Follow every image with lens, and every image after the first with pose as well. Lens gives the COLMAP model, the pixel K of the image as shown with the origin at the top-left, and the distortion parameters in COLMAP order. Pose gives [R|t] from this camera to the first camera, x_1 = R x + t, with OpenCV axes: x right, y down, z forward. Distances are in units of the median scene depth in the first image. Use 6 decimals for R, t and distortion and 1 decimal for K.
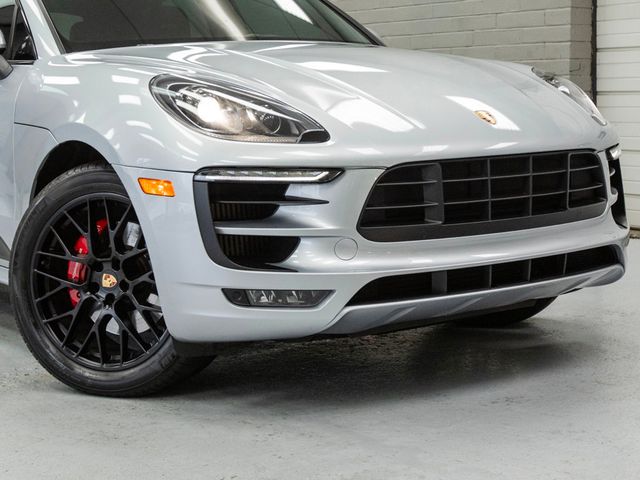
lens RADIAL K [[1241.2, 0, 313.4], [0, 1241.2, 189.6], [0, 0, 1]] dist [0.034603, 0.000000]
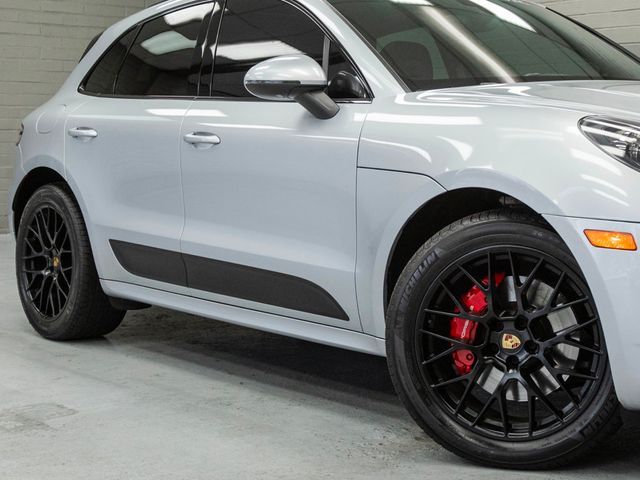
lens RADIAL K [[1241.2, 0, 281.8], [0, 1241.2, 209.2], [0, 0, 1]] dist [0.034603, 0.000000]
pose [[0.993650, 0.003644, 0.112460, -0.439954], [-0.001737, 0.999853, -0.017052, -0.007908], [-0.112506, 0.016748, 0.993510, 0.113971]]
